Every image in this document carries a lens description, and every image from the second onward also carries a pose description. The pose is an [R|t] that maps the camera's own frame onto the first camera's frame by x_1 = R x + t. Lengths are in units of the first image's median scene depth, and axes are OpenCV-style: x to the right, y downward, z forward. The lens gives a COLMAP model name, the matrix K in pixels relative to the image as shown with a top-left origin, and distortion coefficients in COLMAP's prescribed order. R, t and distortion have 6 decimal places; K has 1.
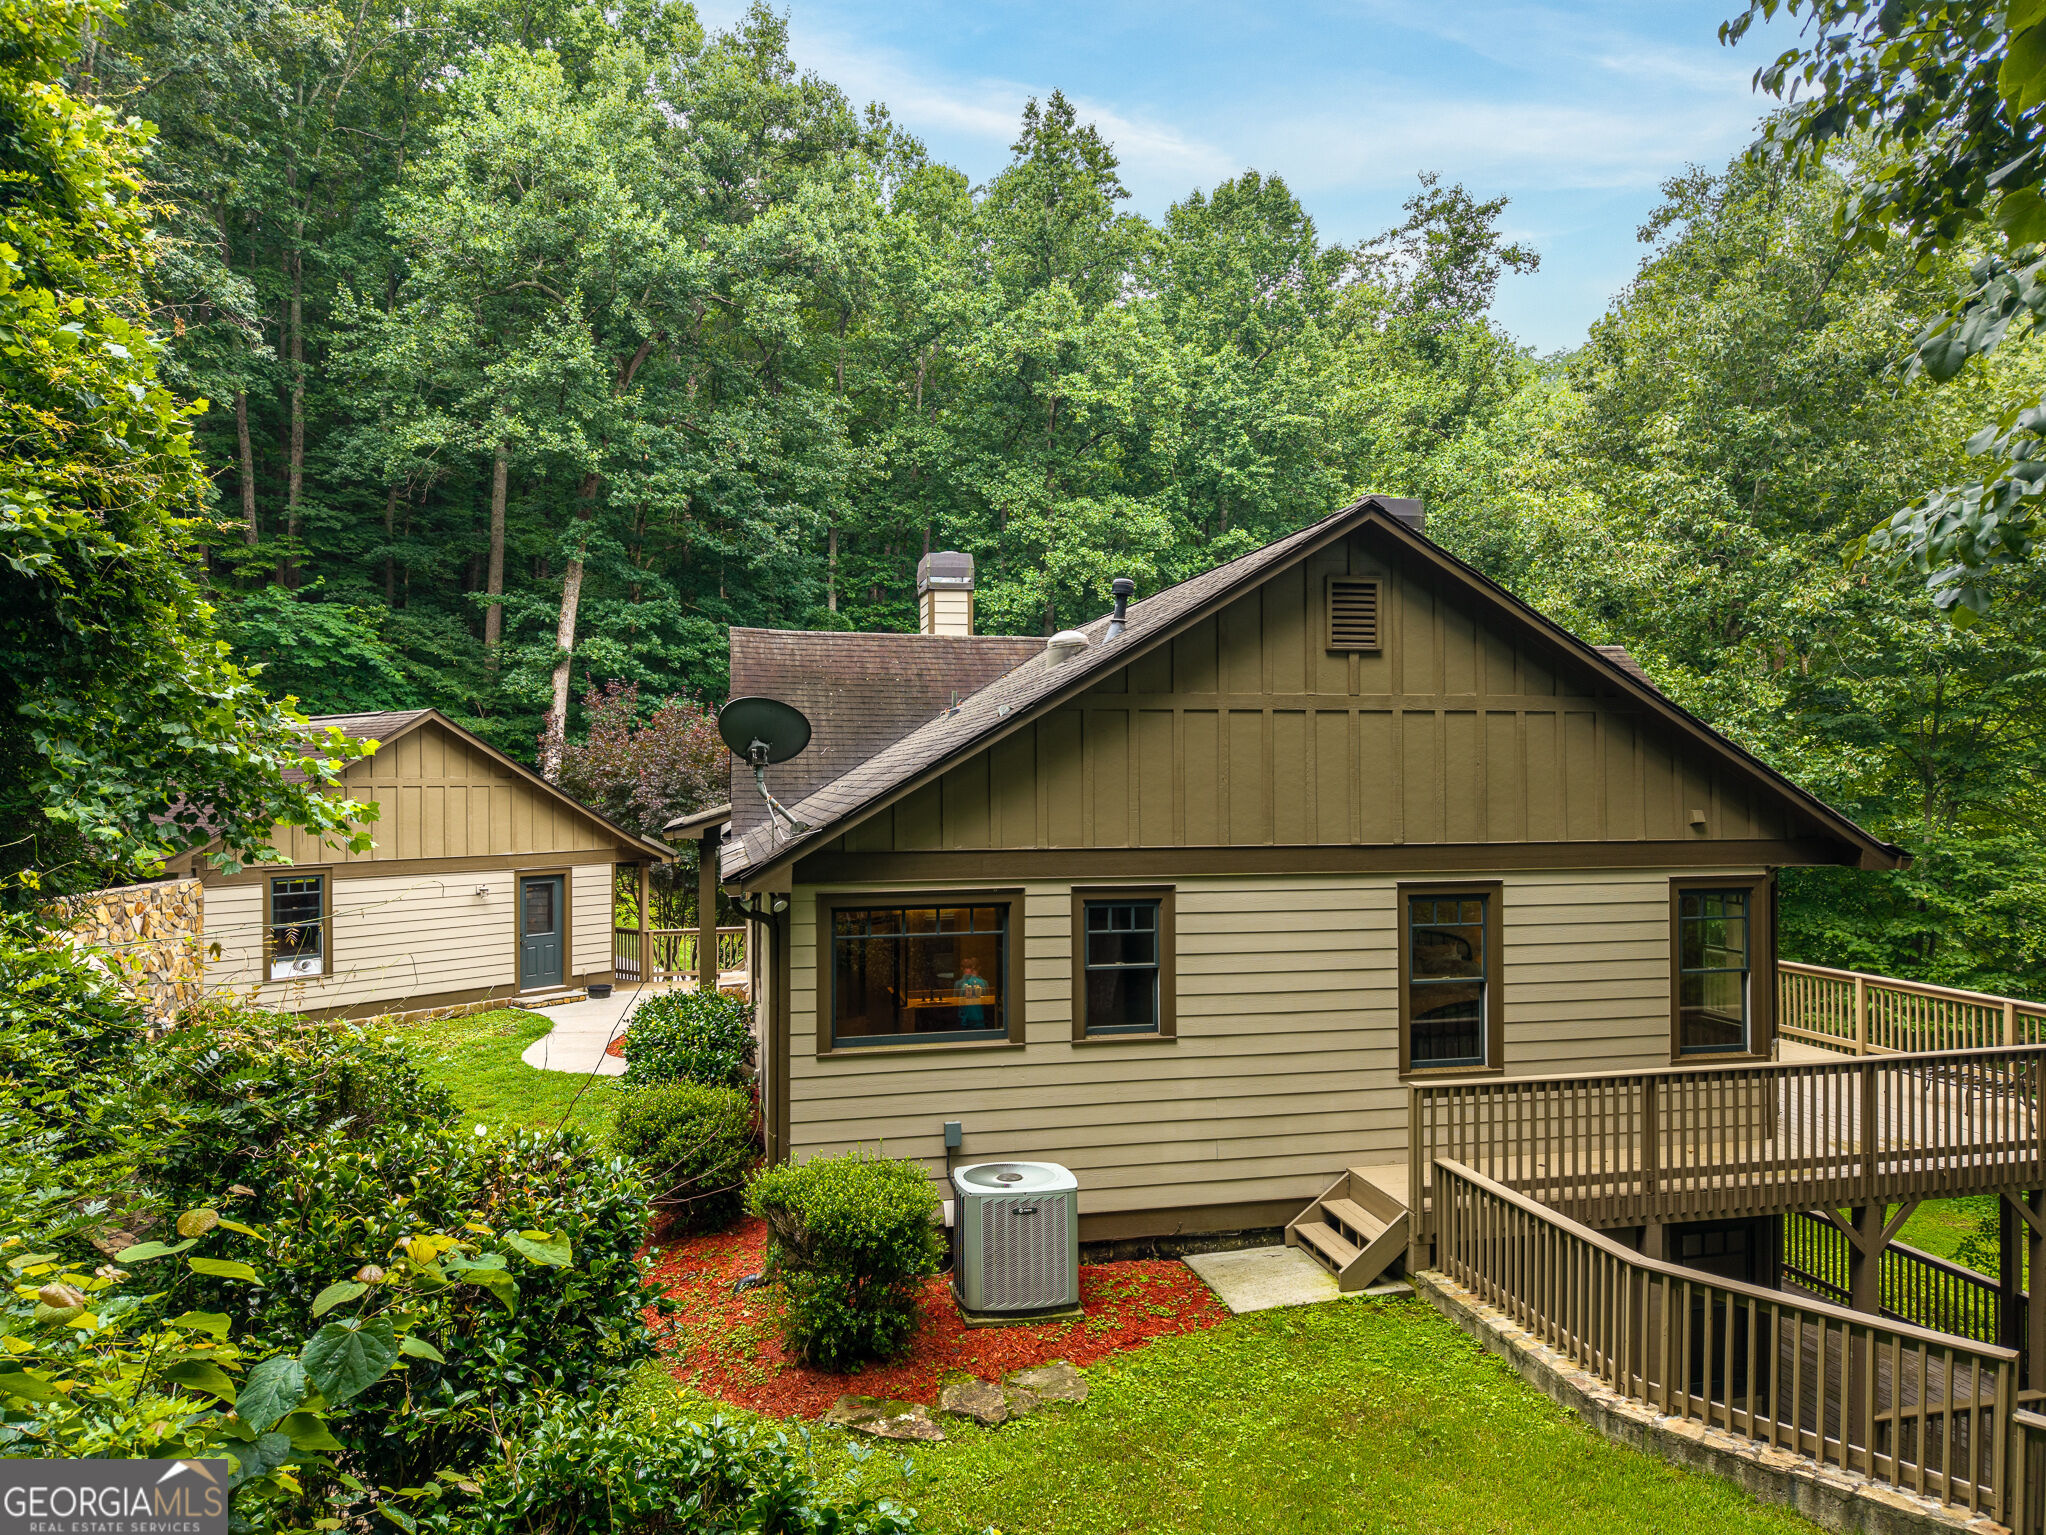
lens RADIAL K [[1392.9, 0, 1032.3], [0, 1392.9, 774.4], [0, 0, 1]] dist [0.026539, -0.029649]
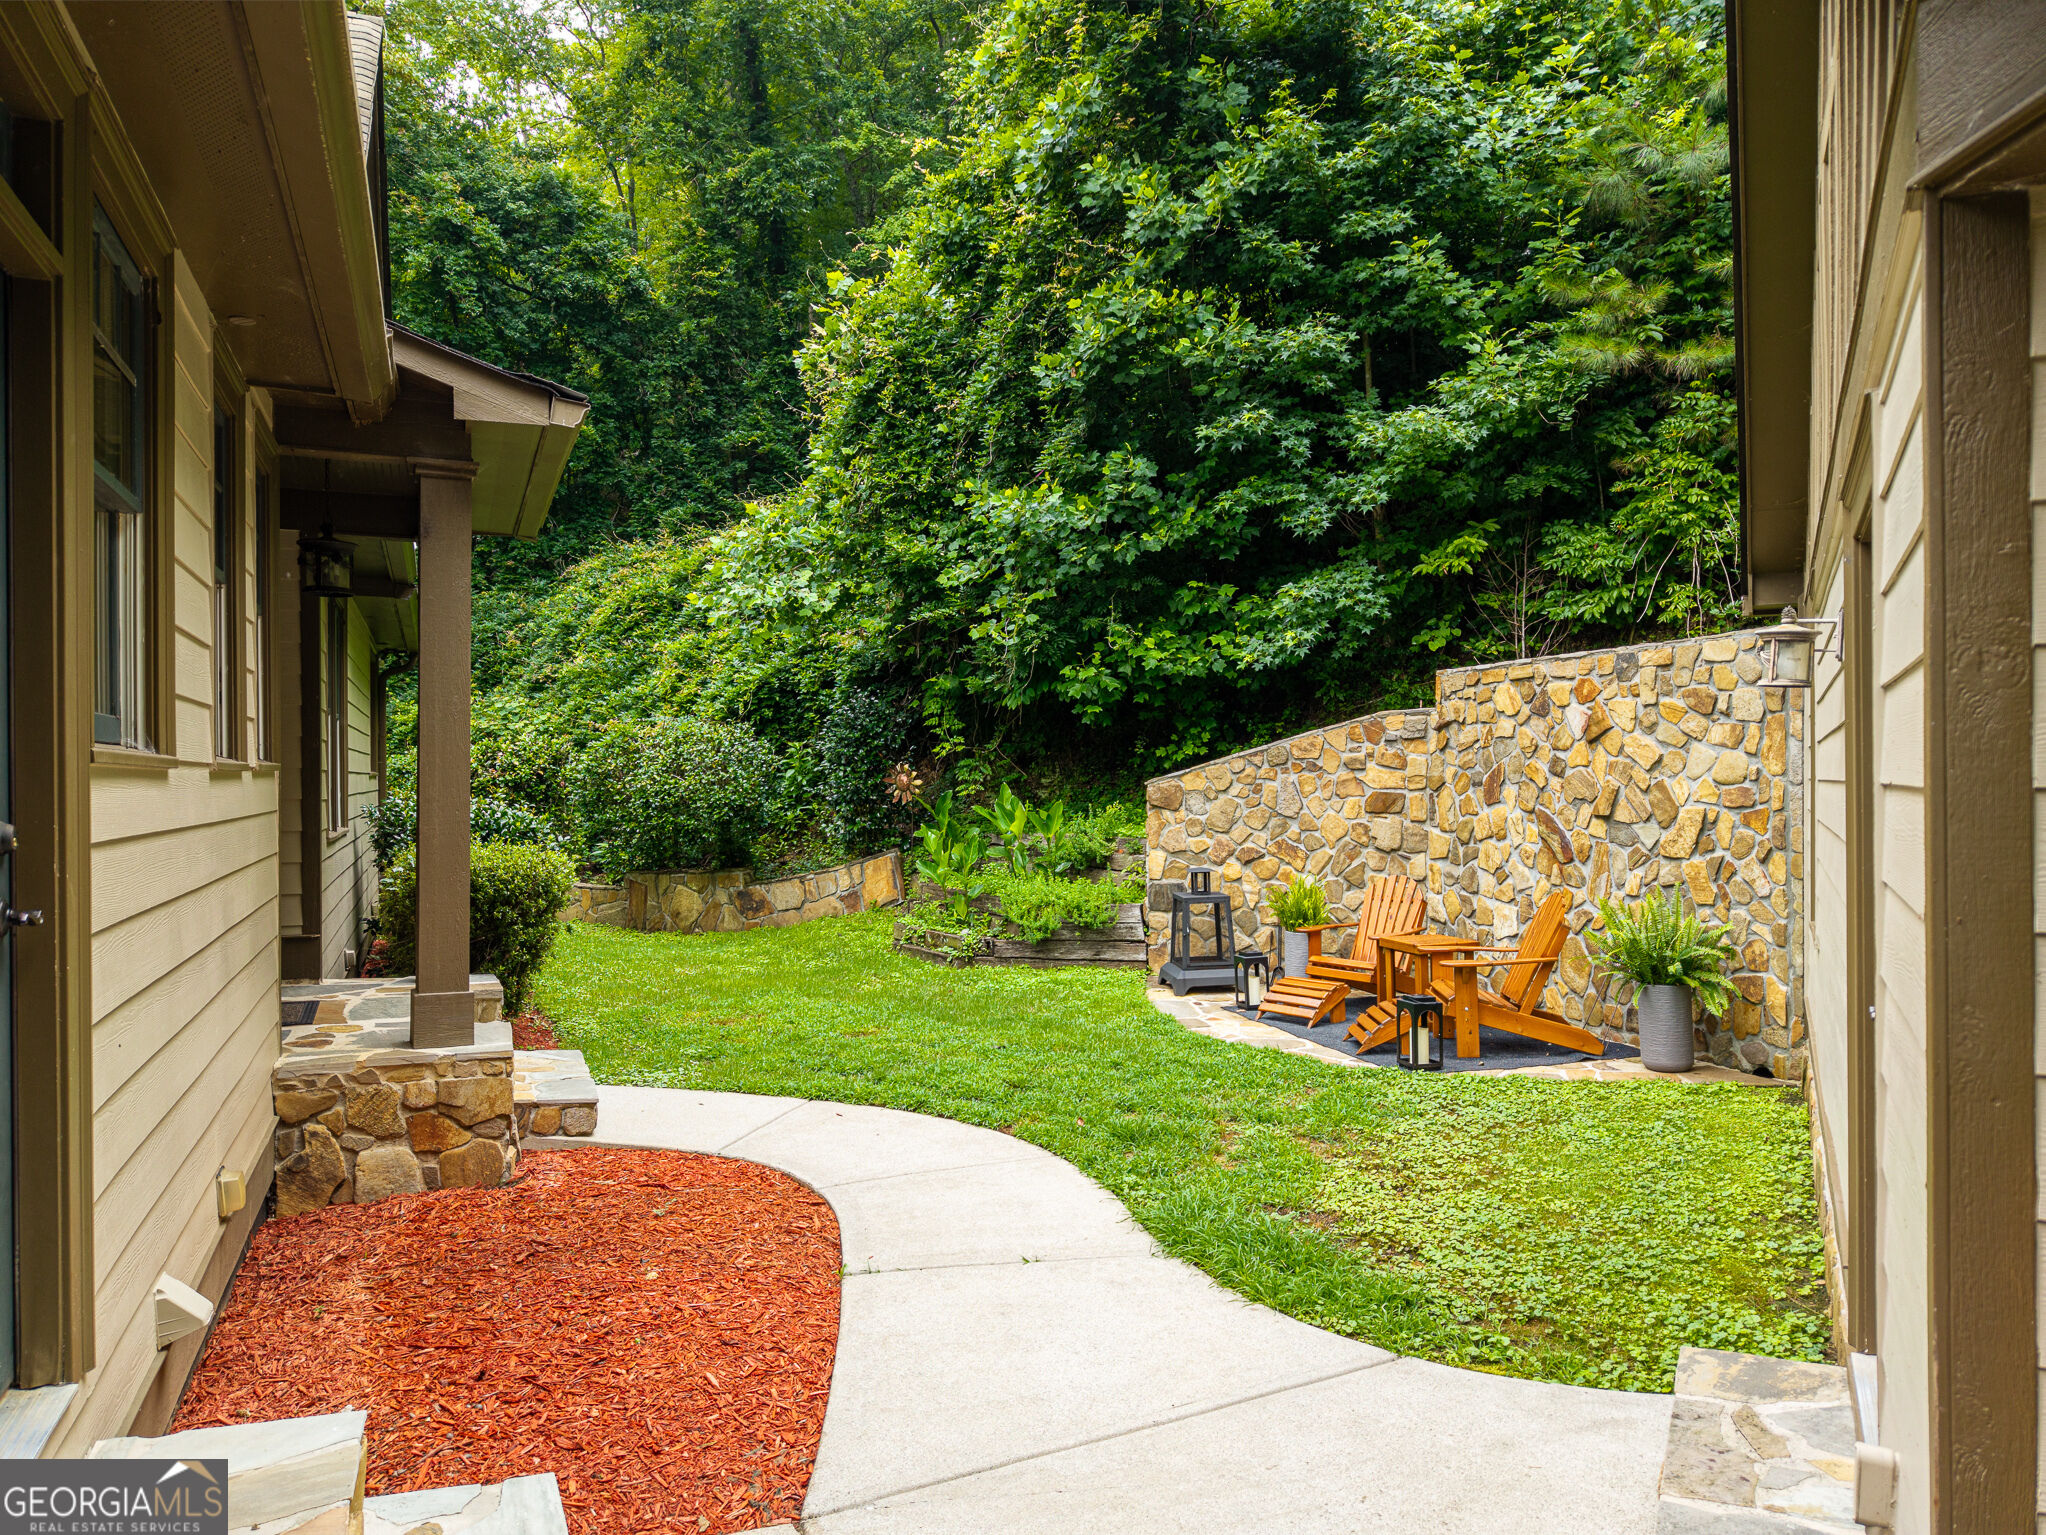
lens RADIAL K [[1392.9, 0, 1032.3], [0, 1392.9, 774.4], [0, 0, 1]] dist [0.026539, -0.029649]
pose [[-0.983012, 0.006631, -0.183420, -0.251006], [0.007369, 0.999967, -0.003340, 0.094485], [0.183392, -0.004635, -0.983029, 1.099183]]
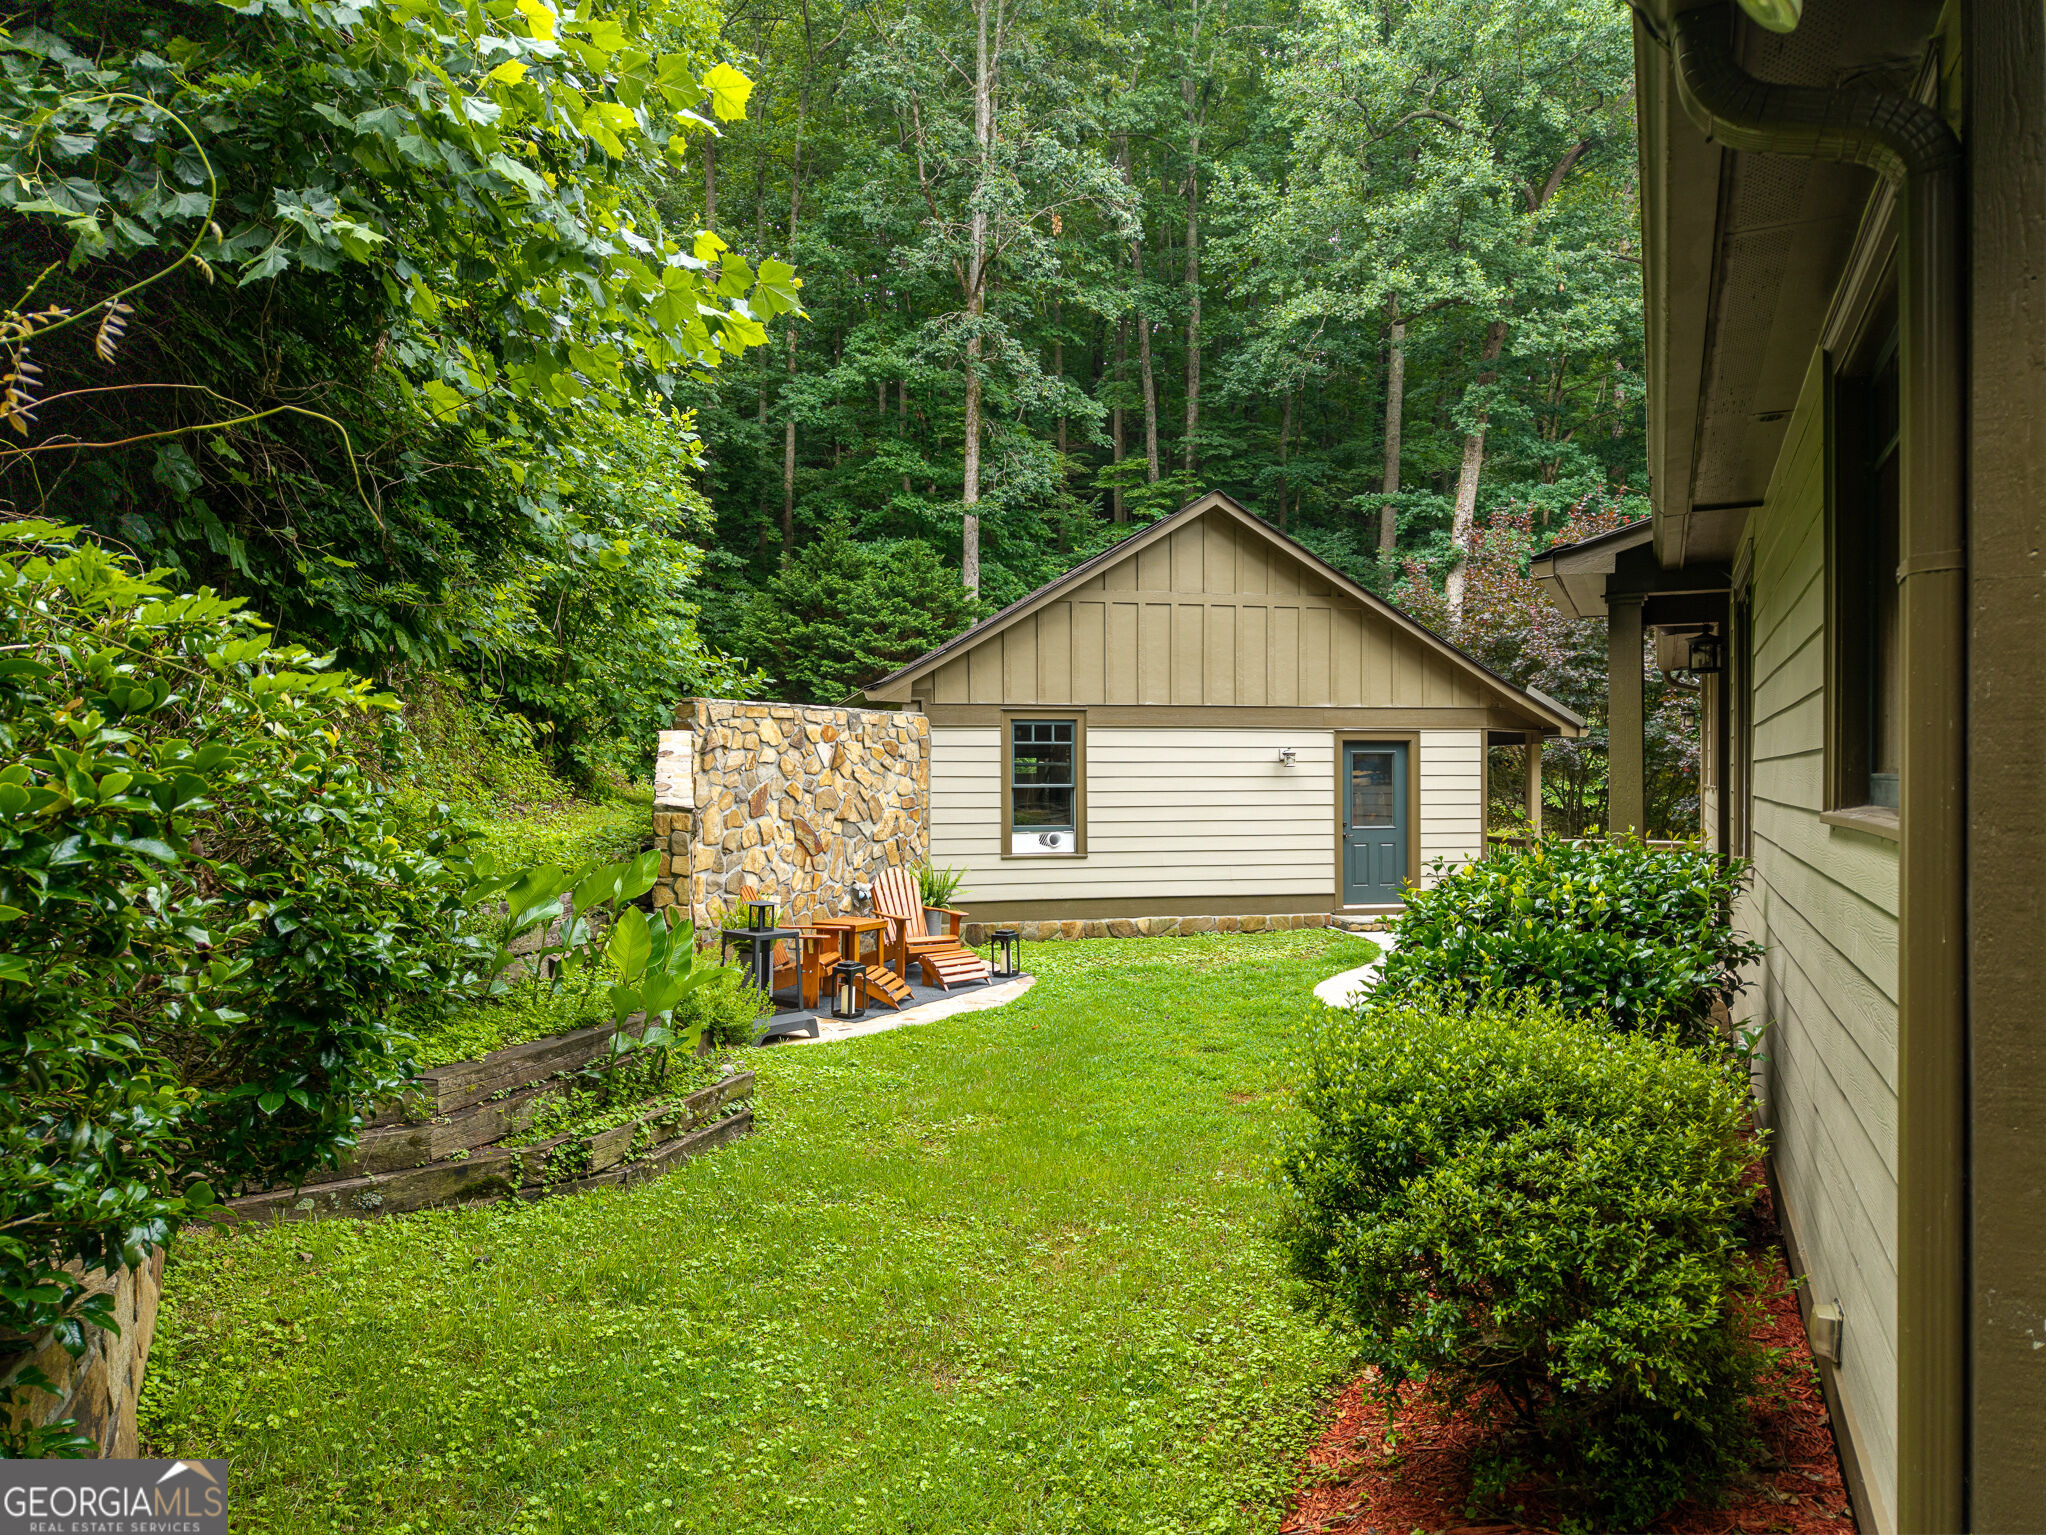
lens RADIAL K [[1373.1, 0, 1010.9], [0, 1373.1, 784.1], [0, 0, 1]] dist [0.114907, -0.262855]
pose [[0.791490, 0.005399, -0.611158, -0.076106], [0.001110, 0.999947, 0.010271, 0.085701], [0.611181, -0.008808, 0.791442, 0.348914]]
